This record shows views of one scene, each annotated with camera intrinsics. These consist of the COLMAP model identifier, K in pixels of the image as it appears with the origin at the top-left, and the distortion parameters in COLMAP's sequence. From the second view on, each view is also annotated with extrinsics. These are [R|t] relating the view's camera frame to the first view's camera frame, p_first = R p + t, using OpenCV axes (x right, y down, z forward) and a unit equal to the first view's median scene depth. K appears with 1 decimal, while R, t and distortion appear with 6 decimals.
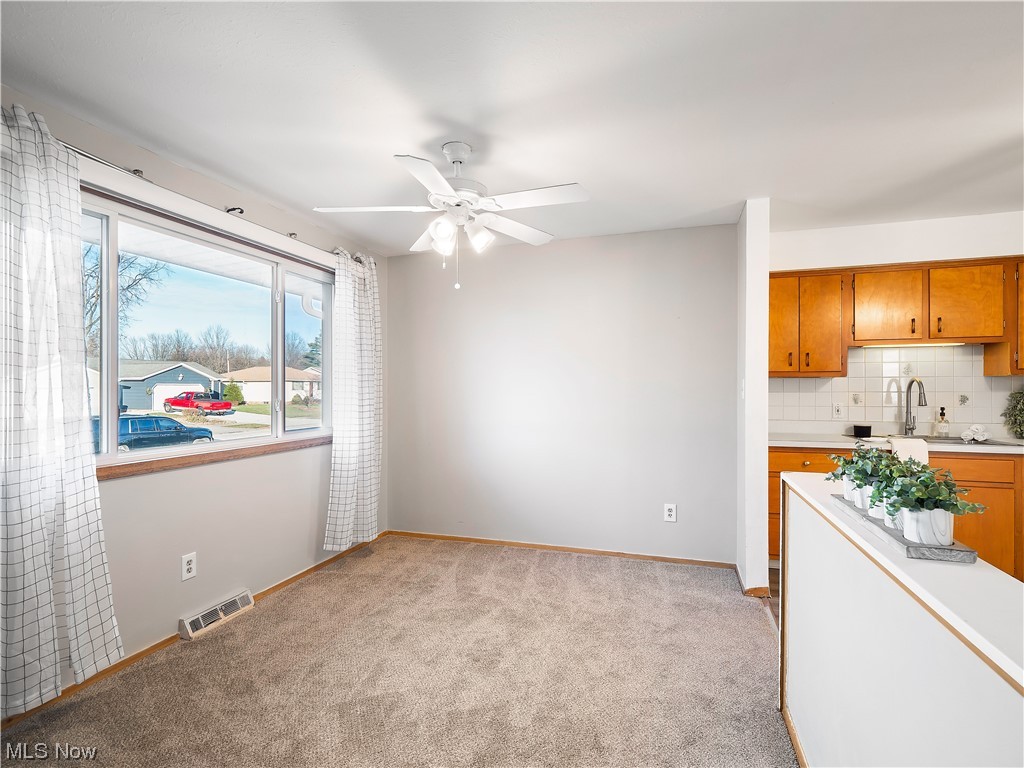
lens RADIAL K [[502.4, 0, 517.5], [0, 502.4, 390.8], [0, 0, 1]] dist [-0.000016, -0.001363]
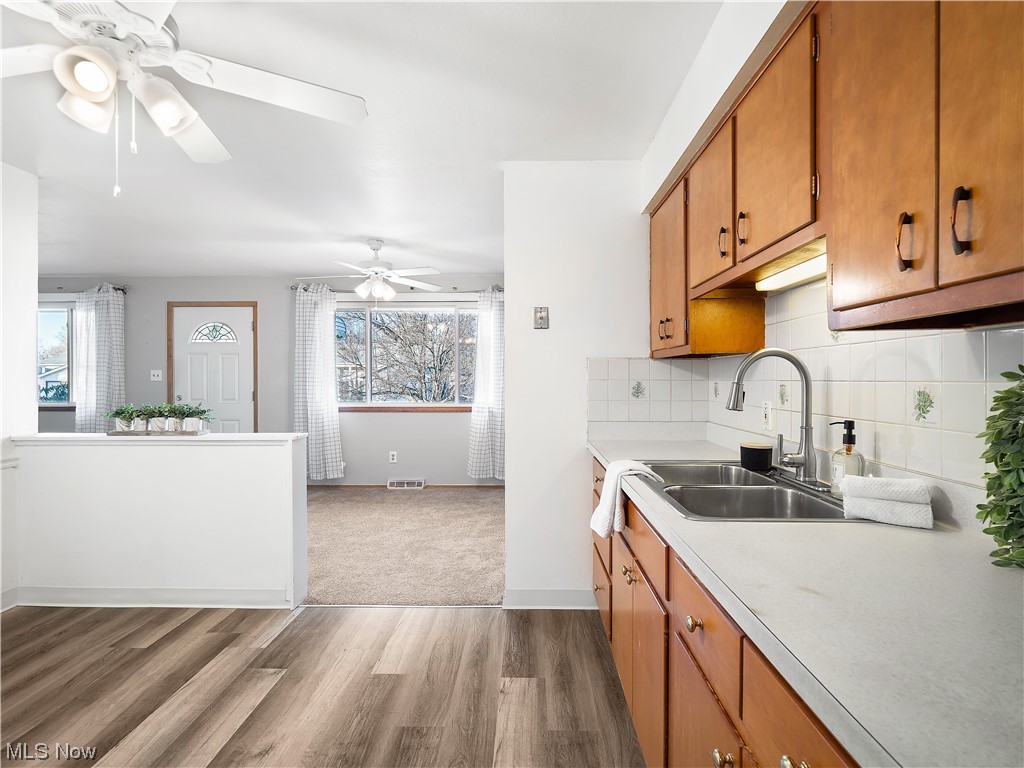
lens RADIAL K [[496.2, 0, 514.2], [0, 496.2, 378.1], [0, 0, 1]] dist [0.000236, -0.001928]
pose [[0.282623, 0.000615, -0.959231, 1.173006], [-0.004195, 0.999991, -0.000595, 0.001202], [0.959222, 0.004192, 0.282623, 0.662953]]
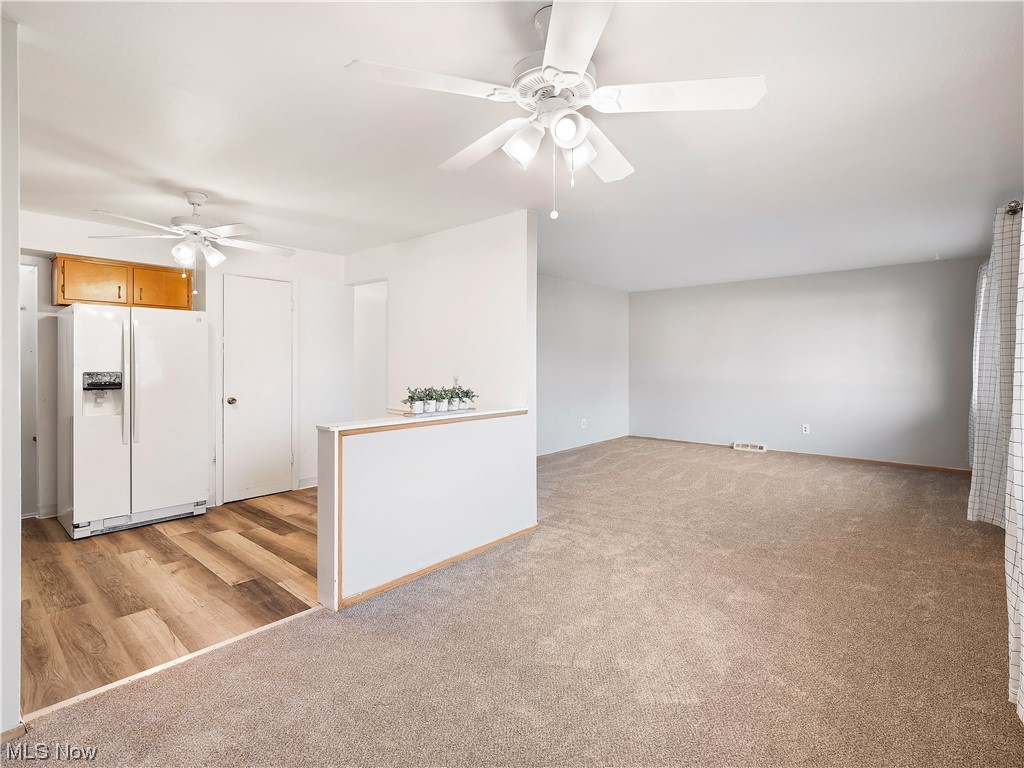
lens RADIAL K [[508.9, 0, 514.7], [0, 508.9, 365.7], [0, 0, 1]] dist [0.002642, 0.000442]
pose [[-0.915744, 0.002792, 0.401752, -0.239493], [0.006737, 0.999942, 0.008407, -0.001376], [-0.401705, 0.010406, -0.915710, 1.136243]]
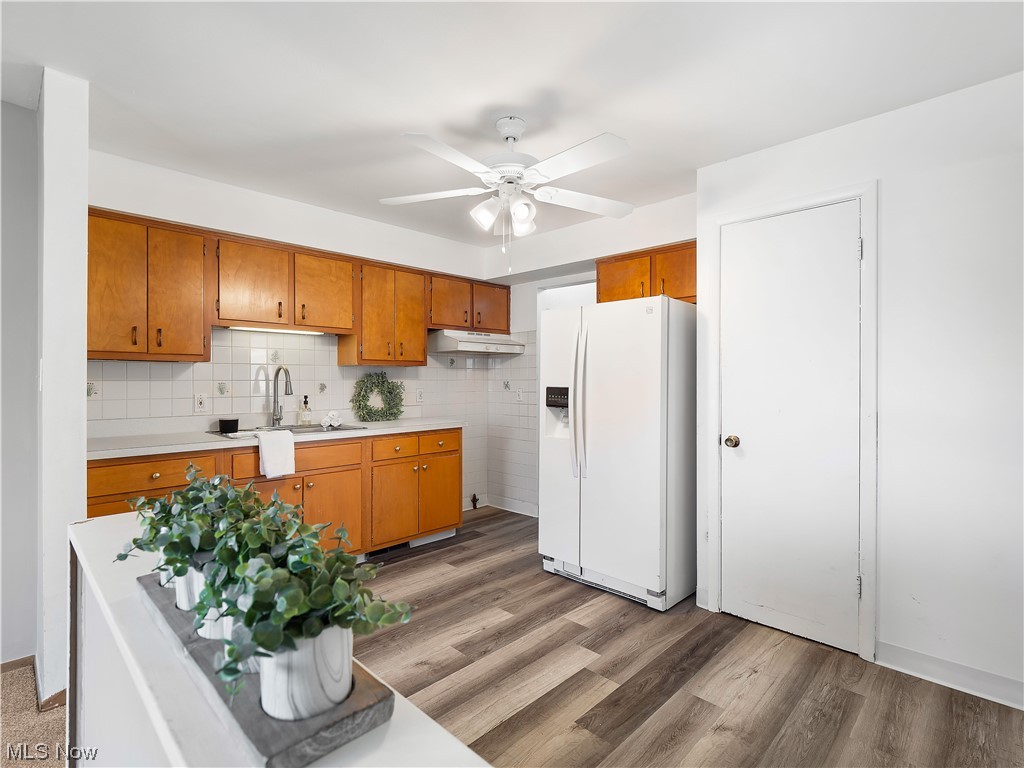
lens RADIAL K [[501.2, 0, 517.7], [0, 501.2, 380.0], [0, 0, 1]] dist [0.001088, -0.000455]
pose [[0.444669, 0.000895, 0.895694, 0.144285], [0.002007, 0.999996, -0.001996, 0.004674], [-0.895693, 0.002685, 0.444666, 0.183079]]
